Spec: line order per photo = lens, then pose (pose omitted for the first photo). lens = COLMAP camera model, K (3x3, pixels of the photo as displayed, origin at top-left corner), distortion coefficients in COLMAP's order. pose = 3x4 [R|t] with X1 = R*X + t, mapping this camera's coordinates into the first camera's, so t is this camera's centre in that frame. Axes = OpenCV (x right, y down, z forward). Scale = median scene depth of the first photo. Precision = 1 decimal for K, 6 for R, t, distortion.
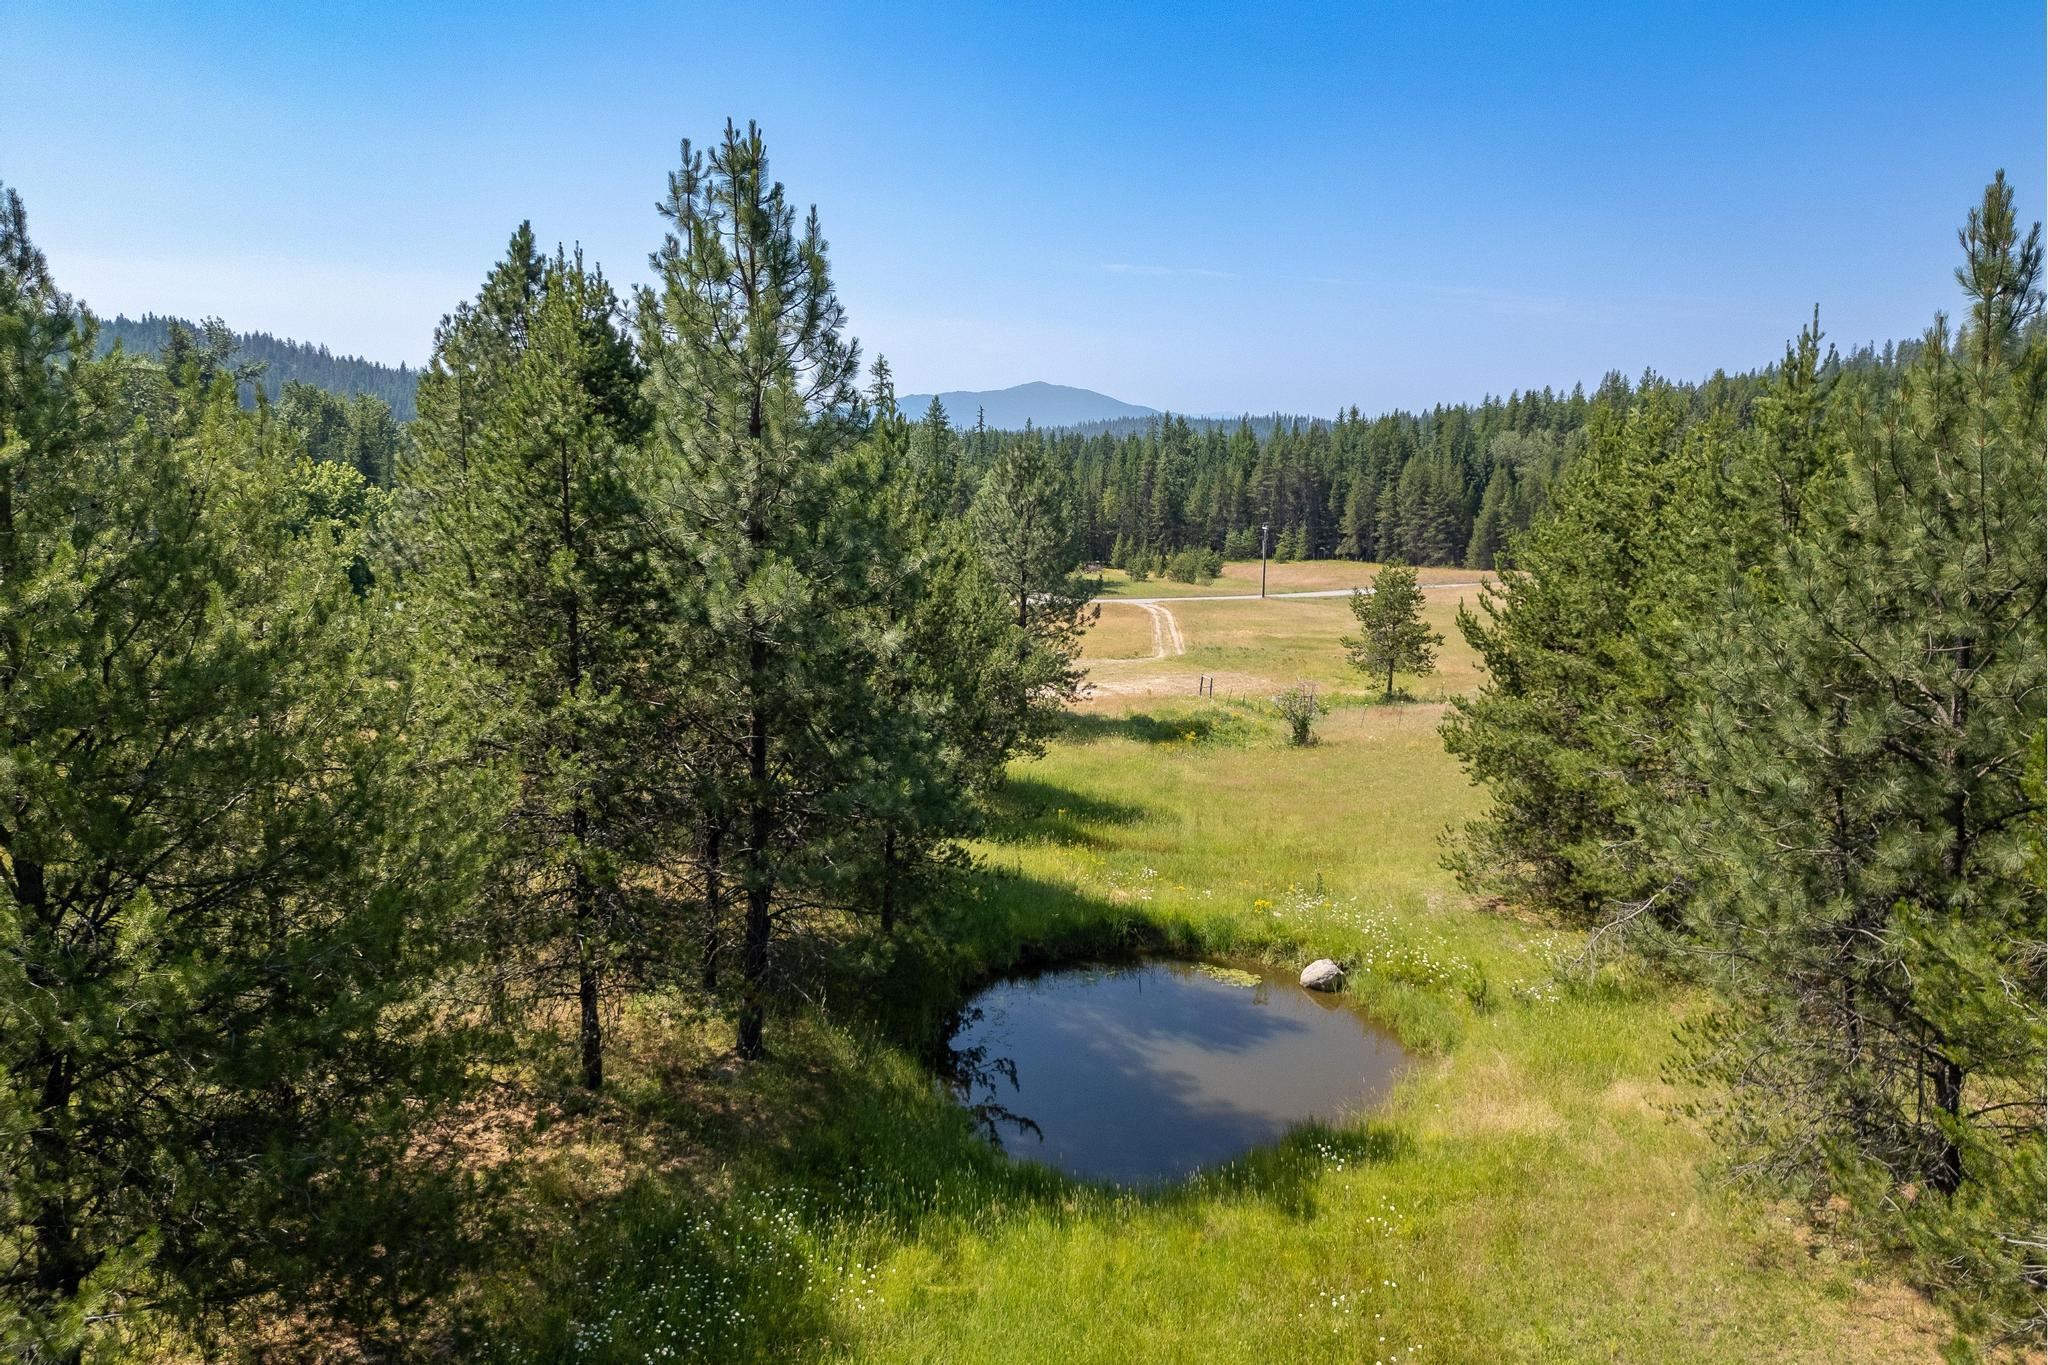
lens RADIAL K [[1377.9, 0, 1024.0], [0, 1377.9, 682.5], [0, 0, 1]] dist [-0.001528, -0.000986]
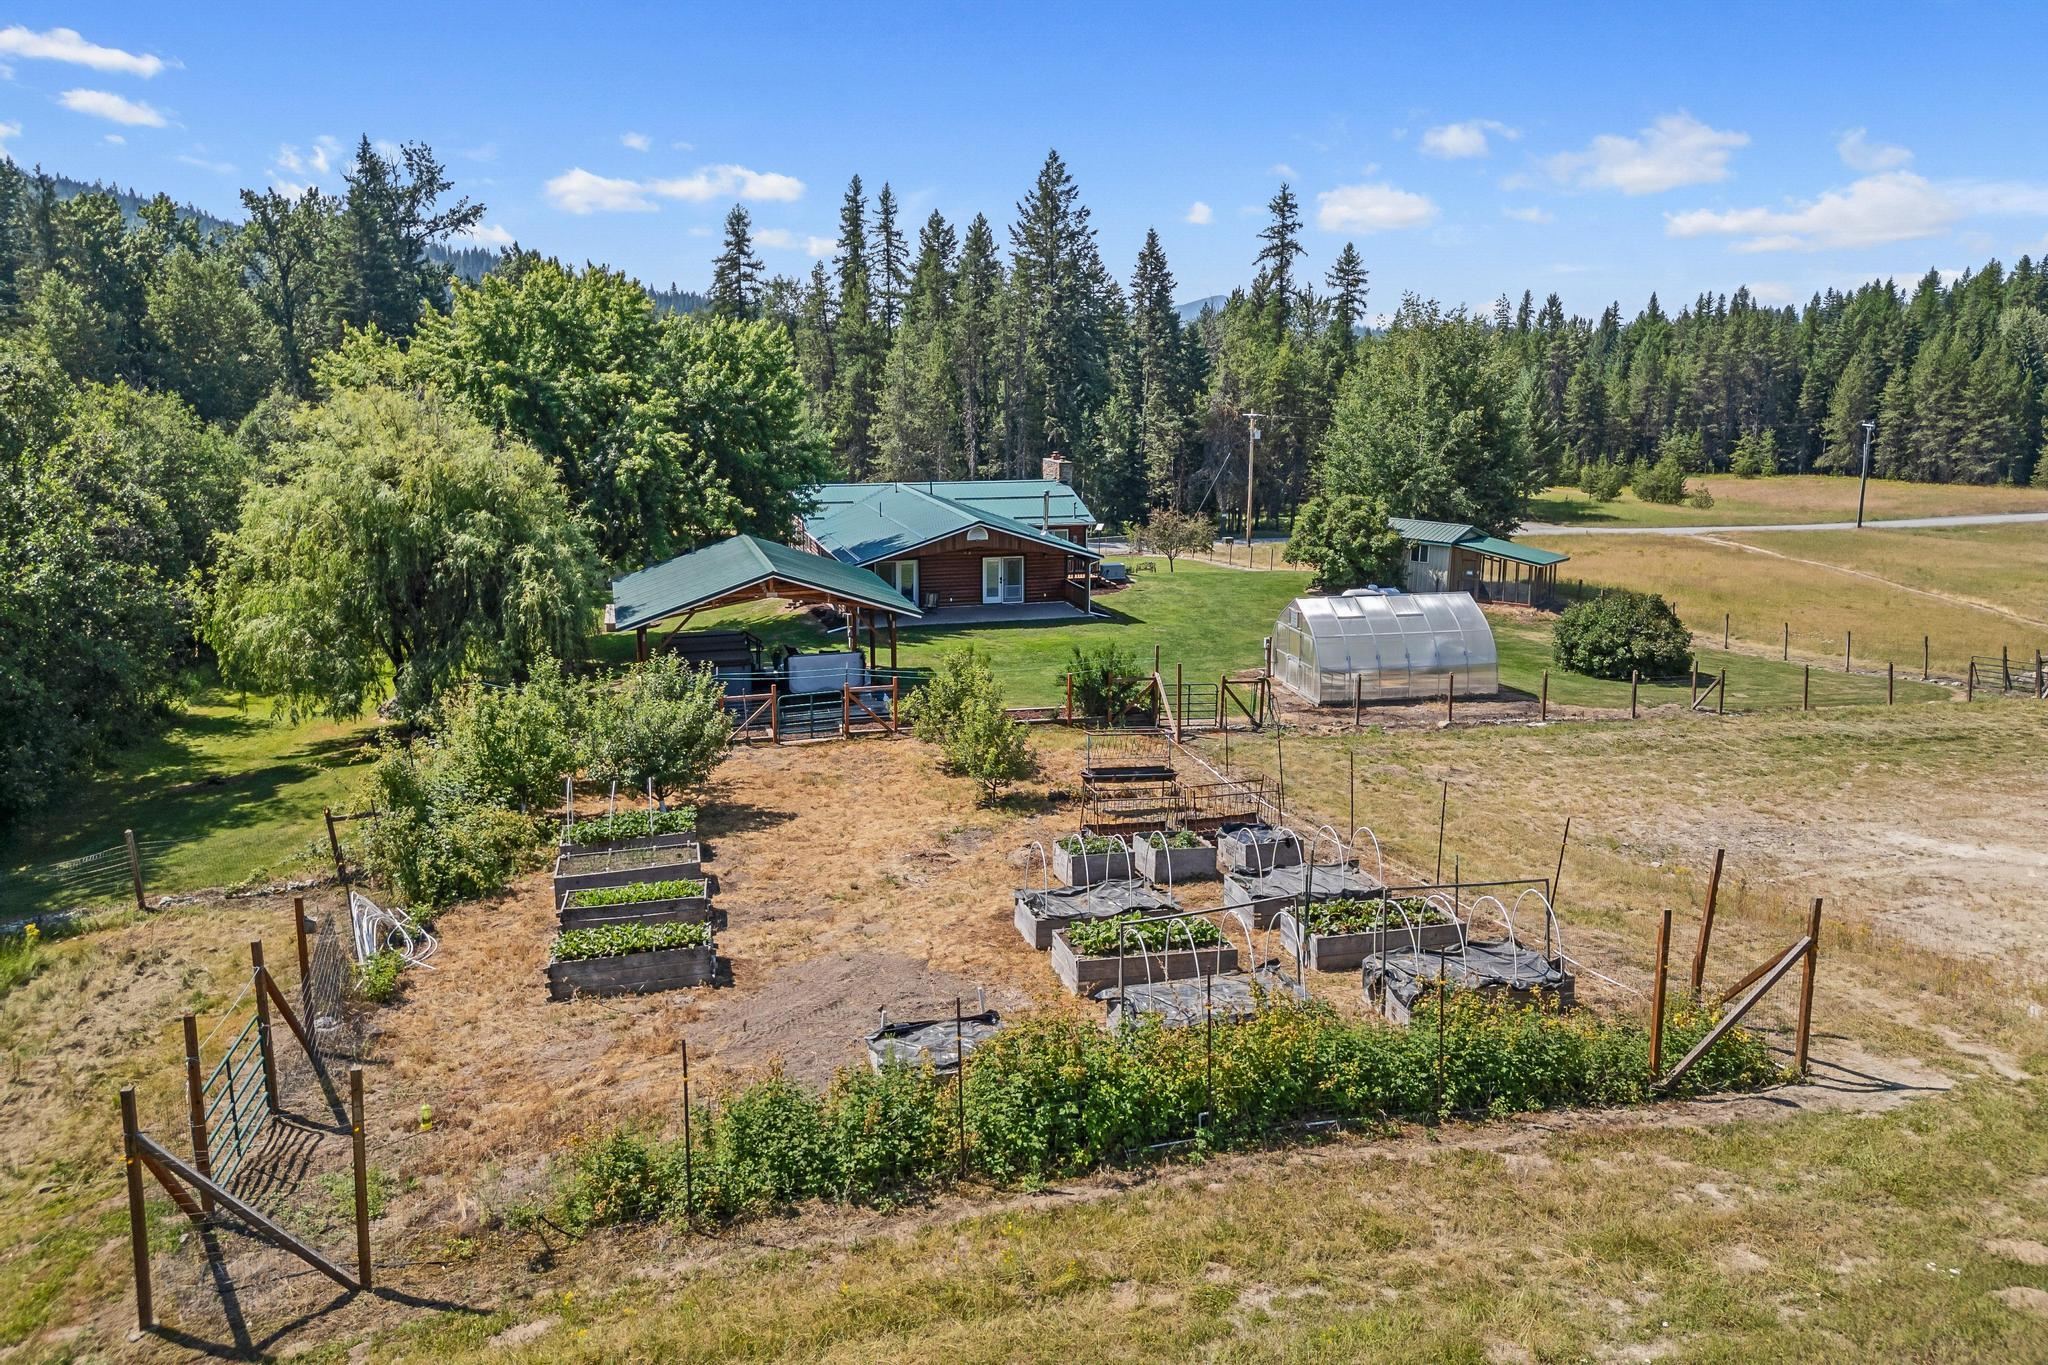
lens RADIAL K [[1377.9, 0, 1024.0], [0, 1377.9, 682.5], [0, 0, 1]] dist [-0.001528, -0.000986]
pose [[0.989895, 0.029921, -0.138612, -0.099274], [-0.021011, 0.997644, 0.065307, -0.015460], [0.140239, -0.061734, 0.988191, 0.186278]]
